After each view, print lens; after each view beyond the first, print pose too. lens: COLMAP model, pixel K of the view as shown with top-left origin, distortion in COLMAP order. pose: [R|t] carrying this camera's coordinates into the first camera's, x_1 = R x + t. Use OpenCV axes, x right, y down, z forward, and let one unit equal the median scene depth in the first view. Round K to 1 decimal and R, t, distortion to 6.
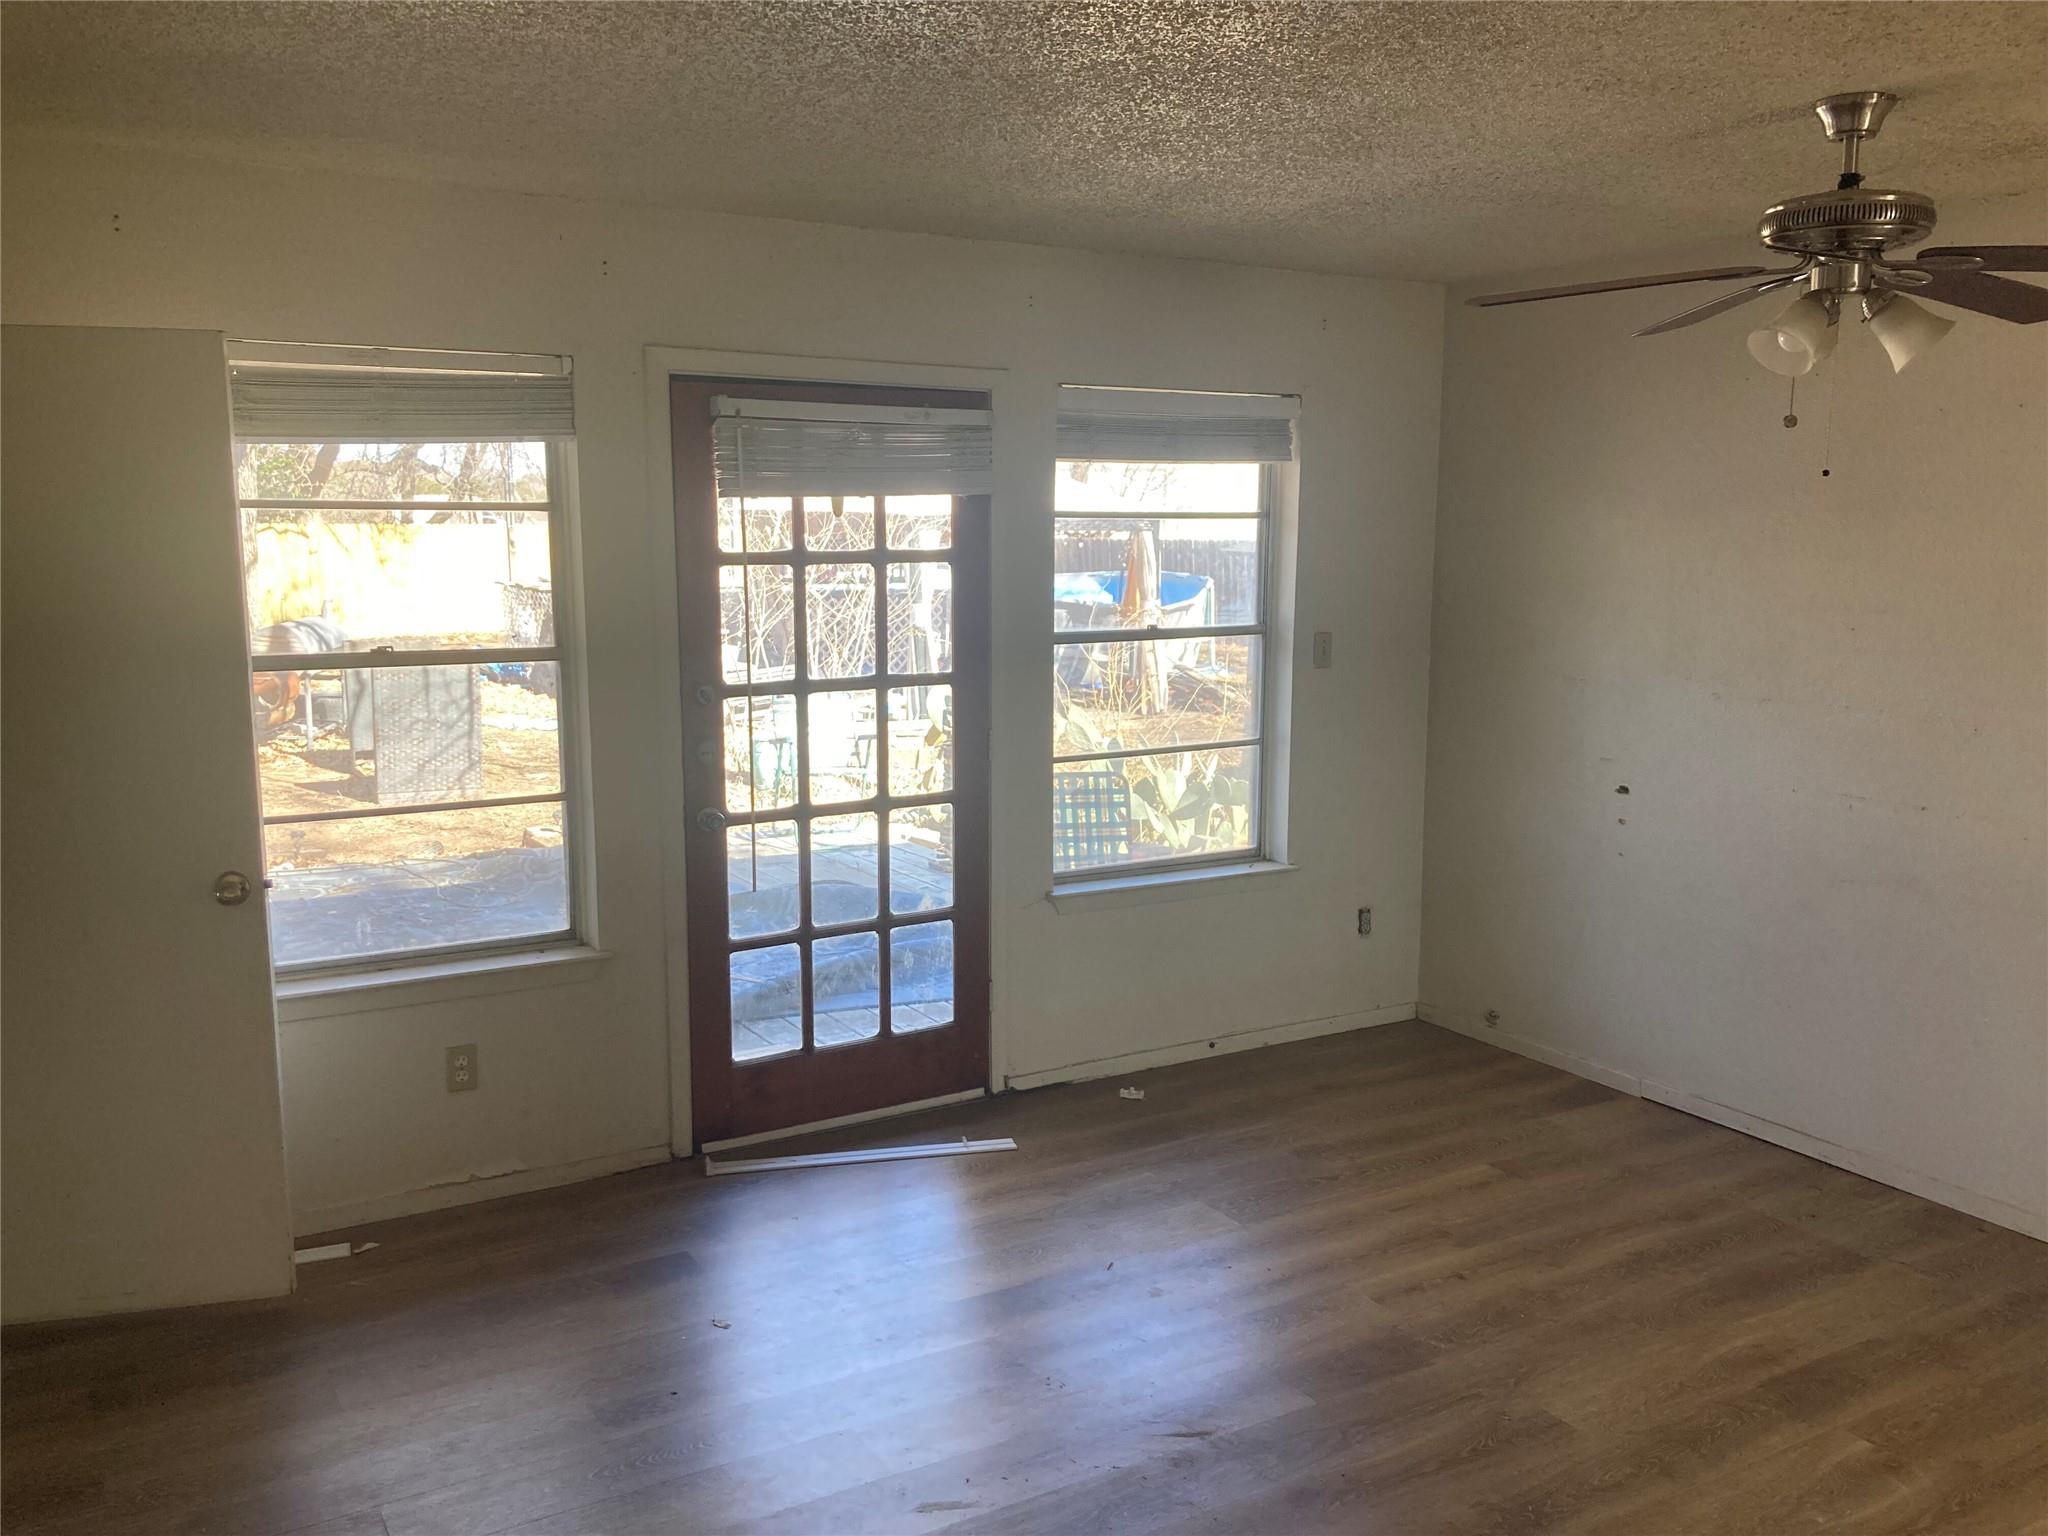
lens RADIAL K [[1685.9, 0, 1020.7], [0, 1685.9, 769.5], [0, 0, 1]] dist [0.076608, -0.067642]
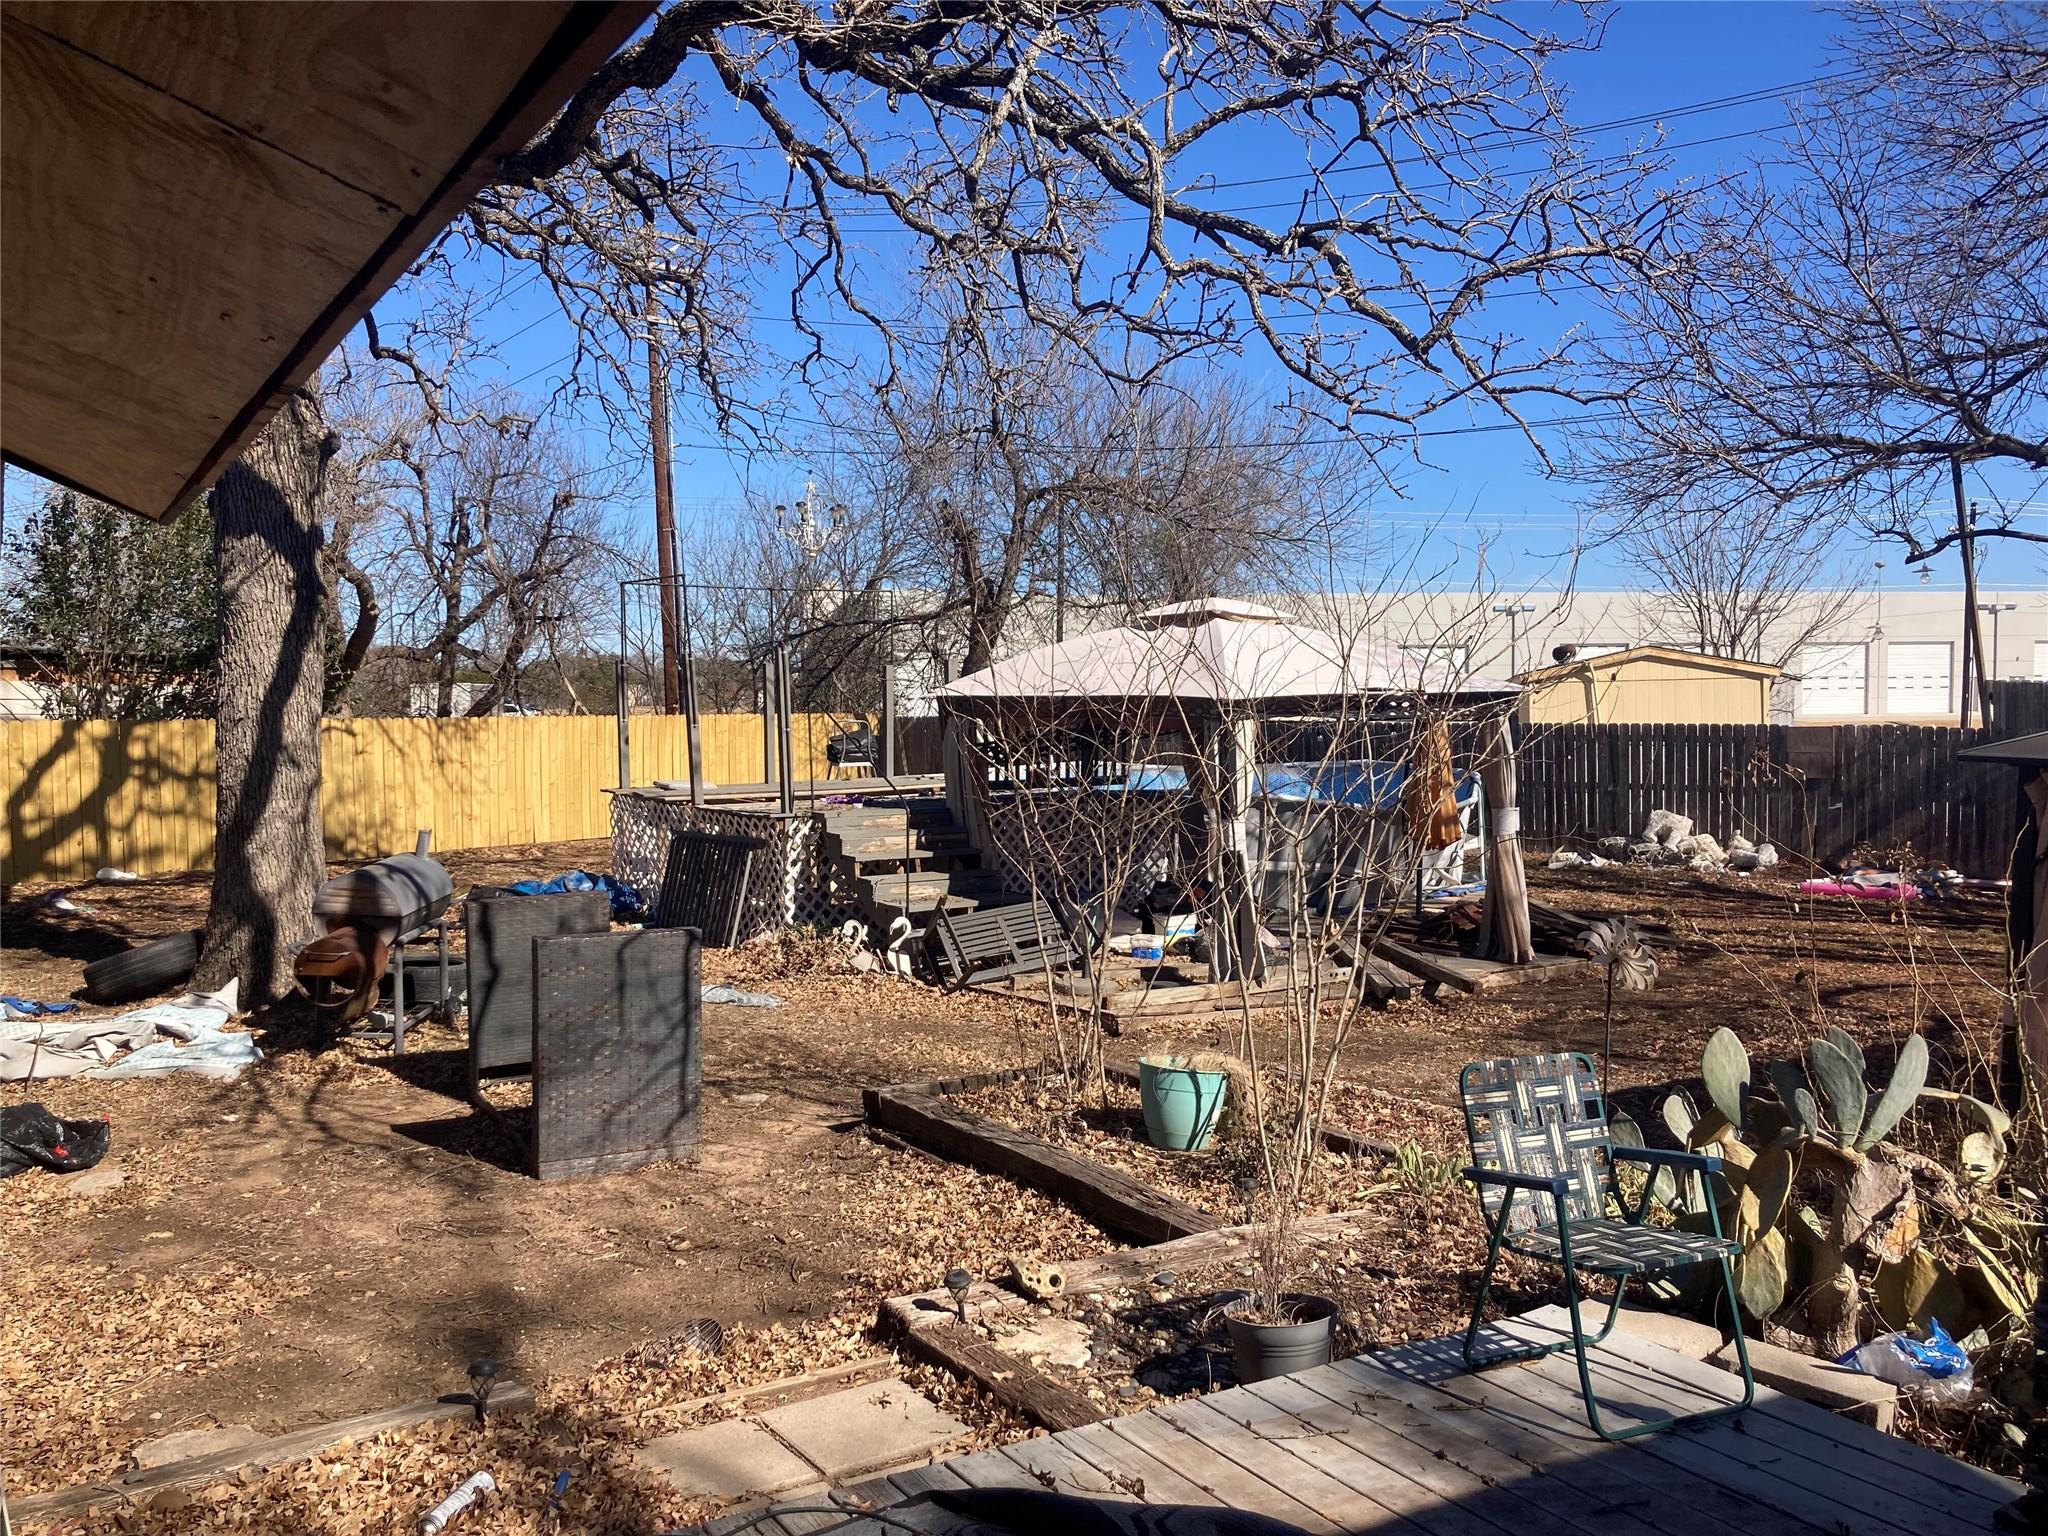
lens RADIAL K [[1685.9, 0, 1026.0], [0, 1685.9, 769.9], [0, 0, 1]] dist [0.076608, -0.067642]
pose [[0.999904, -0.012589, 0.005803, -0.168235], [0.013121, 0.994571, -0.103232, -0.051712], [-0.004471, 0.103298, 0.994640, 0.305330]]
